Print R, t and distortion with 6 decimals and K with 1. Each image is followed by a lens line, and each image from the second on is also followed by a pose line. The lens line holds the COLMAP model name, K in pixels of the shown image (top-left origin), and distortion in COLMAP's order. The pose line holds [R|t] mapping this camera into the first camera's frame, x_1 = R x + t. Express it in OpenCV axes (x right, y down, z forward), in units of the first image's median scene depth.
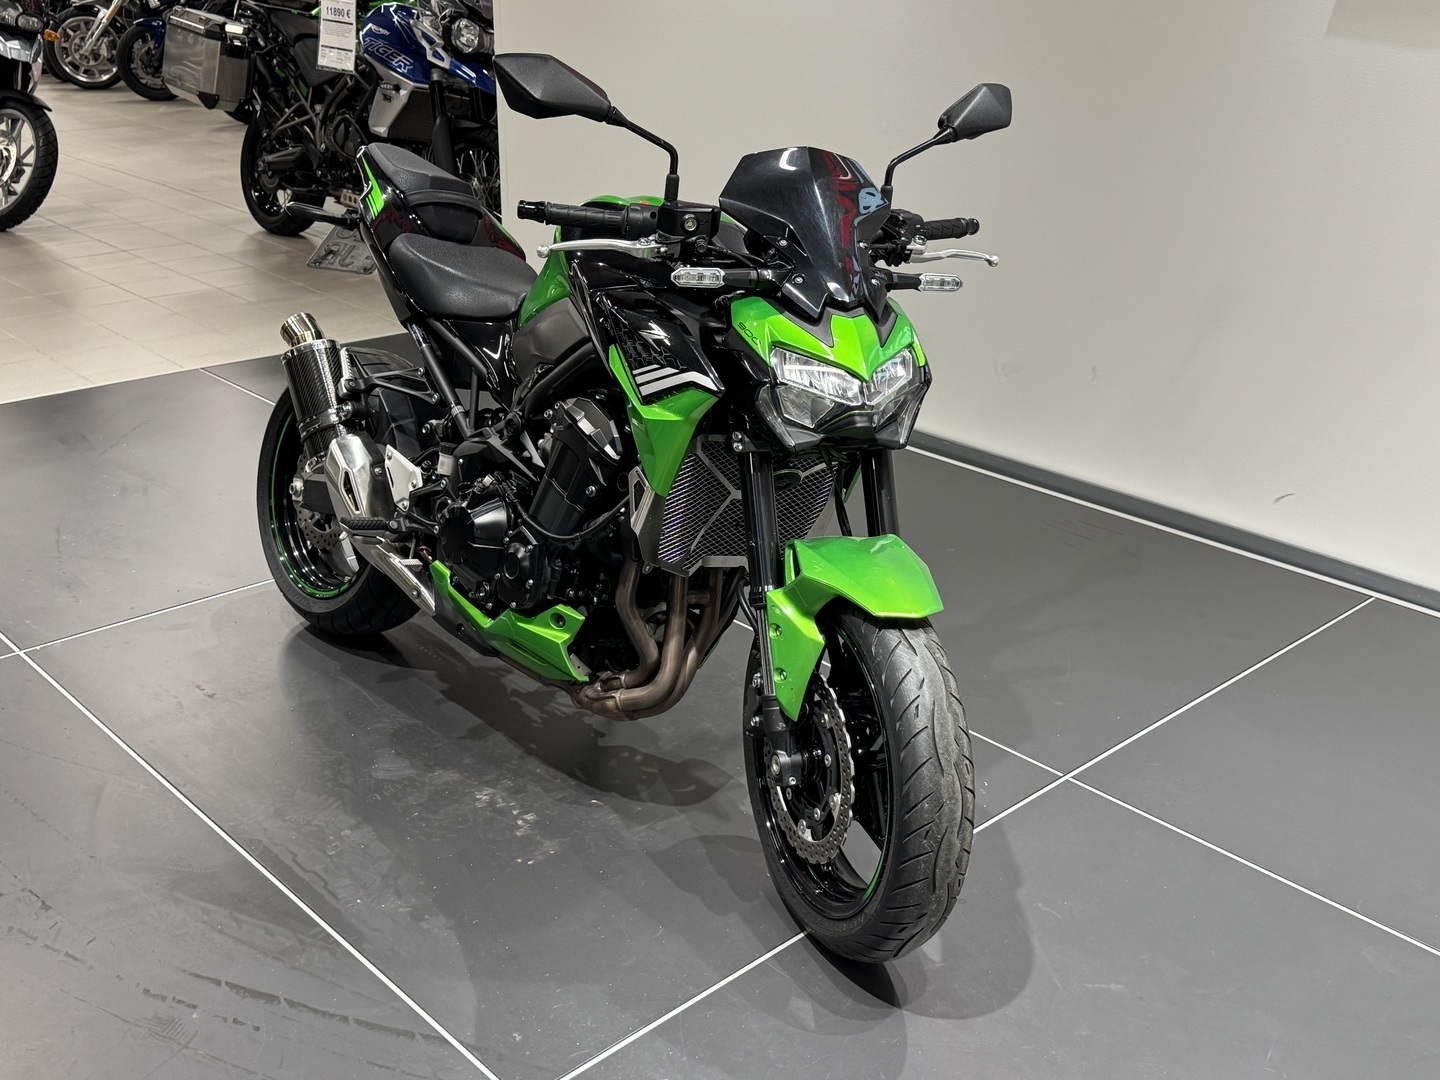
lens RADIAL K [[1517.8, 0, 720.0], [0, 1517.8, 540.0], [0, 0, 1]] dist [0.104396, -0.005356]
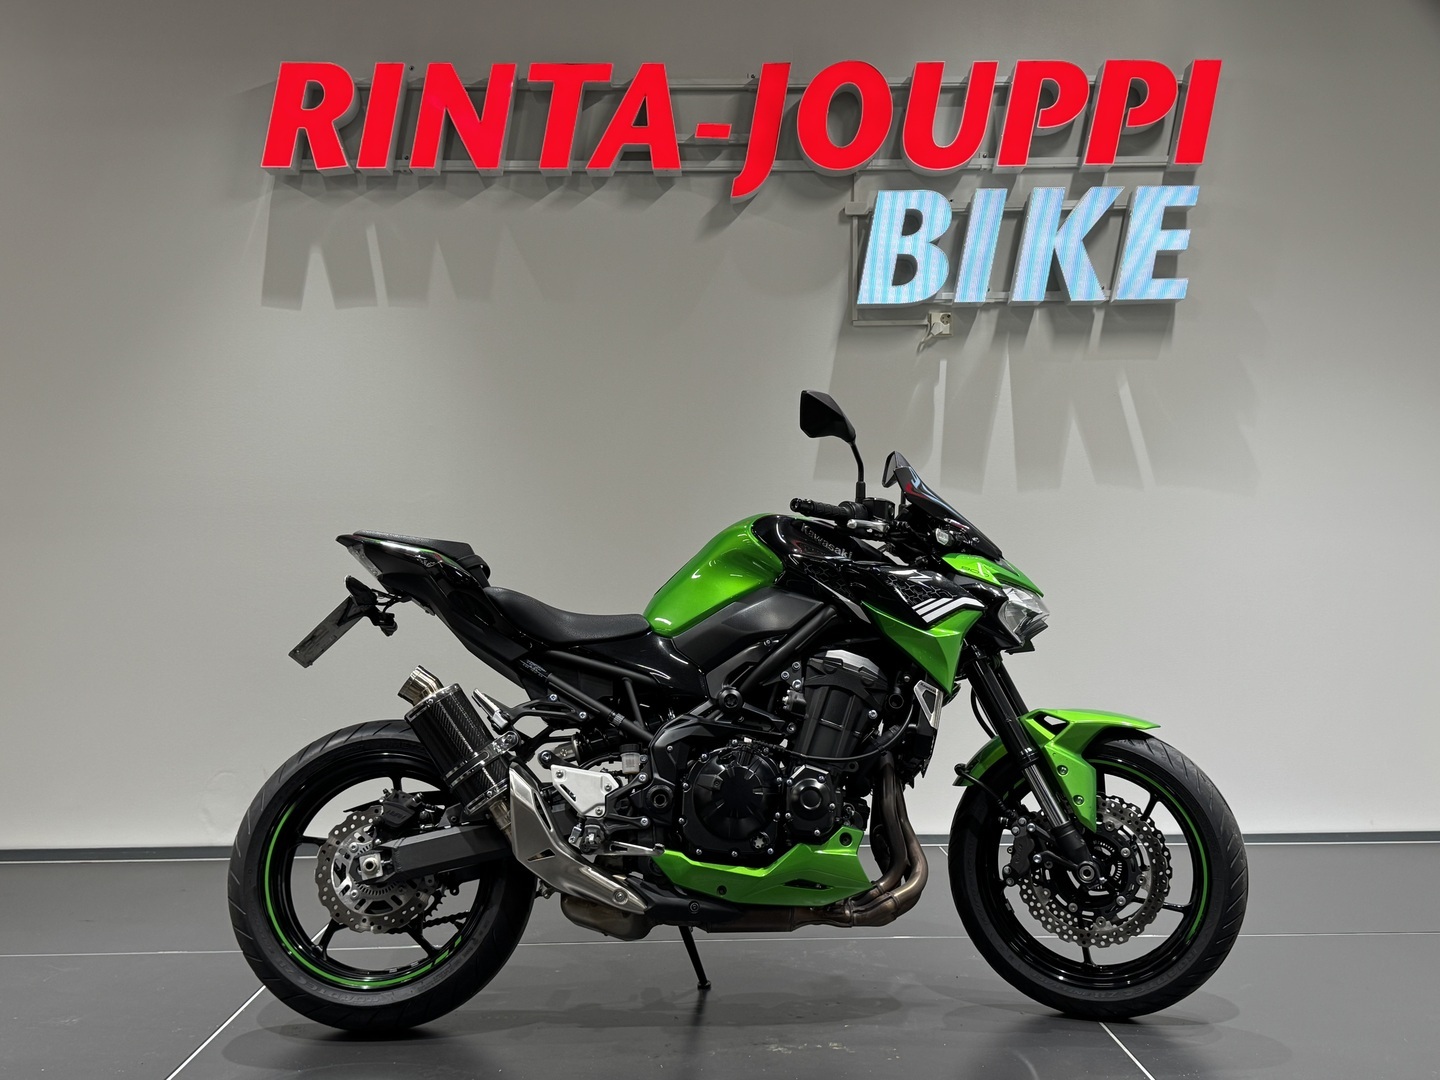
lens RADIAL K [[1517.8, 0, 720.0], [0, 1517.8, 540.0], [0, 0, 1]] dist [0.104396, -0.005356]
pose [[0.660944, -0.003488, 0.750427, -0.955442], [0.305433, 0.914665, -0.264761, 0.111742], [-0.685466, 0.404197, 0.605608, 0.230479]]
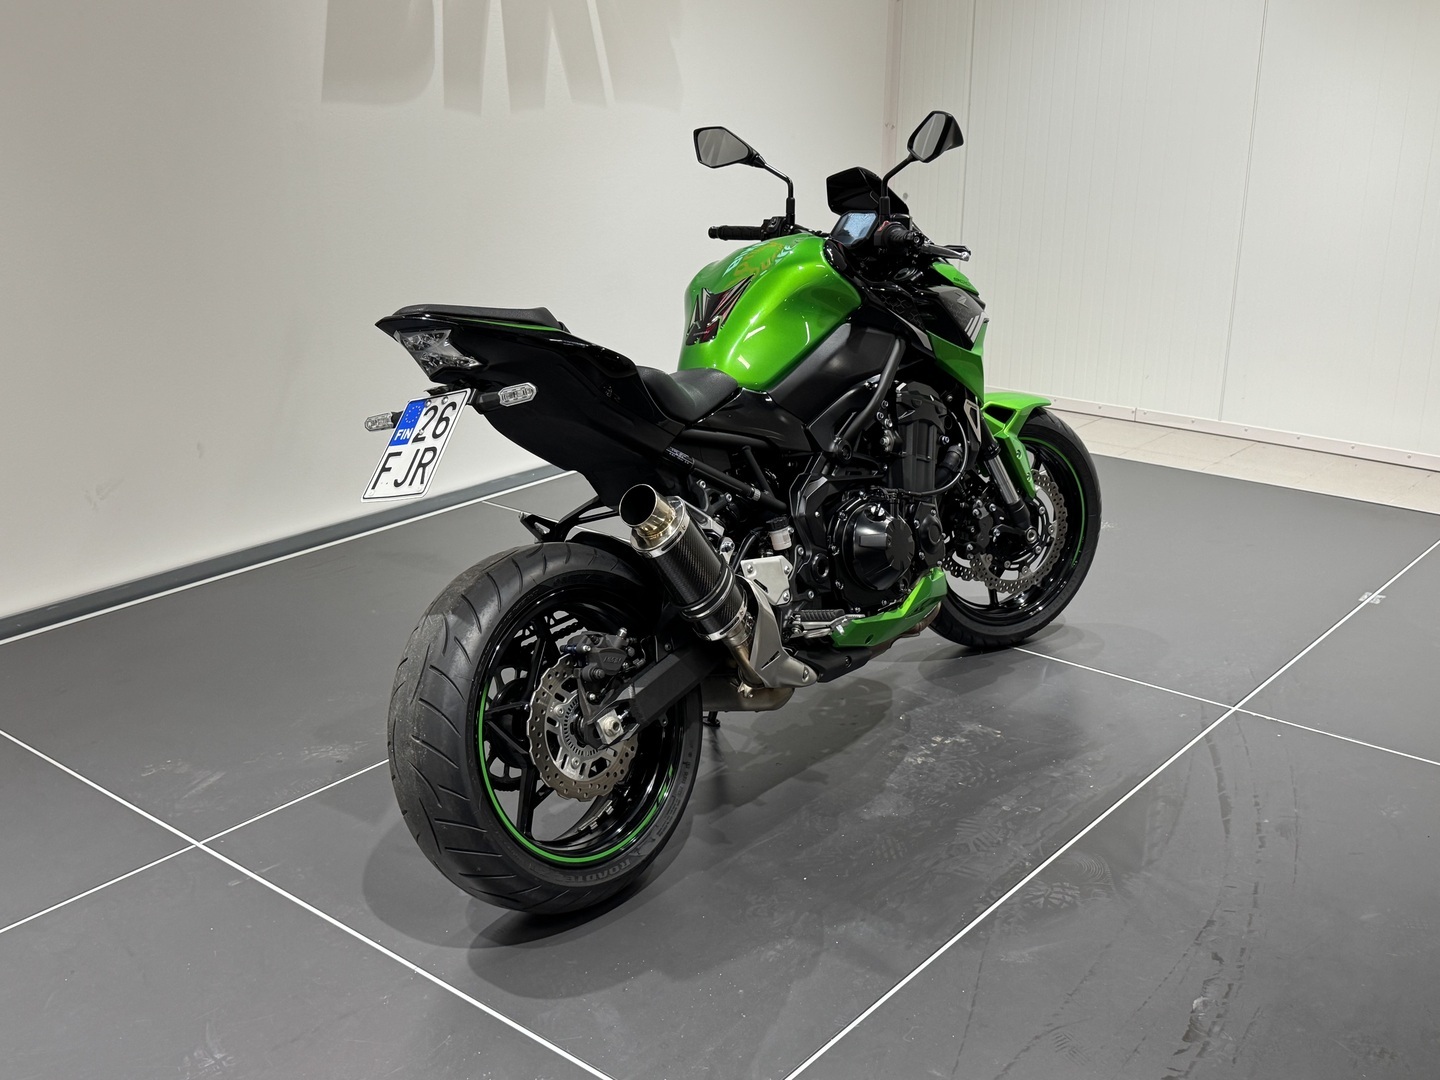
lens RADIAL K [[1517.8, 0, 720.0], [0, 1517.8, 540.0], [0, 0, 1]] dist [0.104396, -0.005356]
pose [[-0.135143, -0.327761, 0.935045, -1.113141], [0.376757, 0.855818, 0.354443, -0.409884], [-0.916401, 0.400185, 0.007829, 1.012404]]
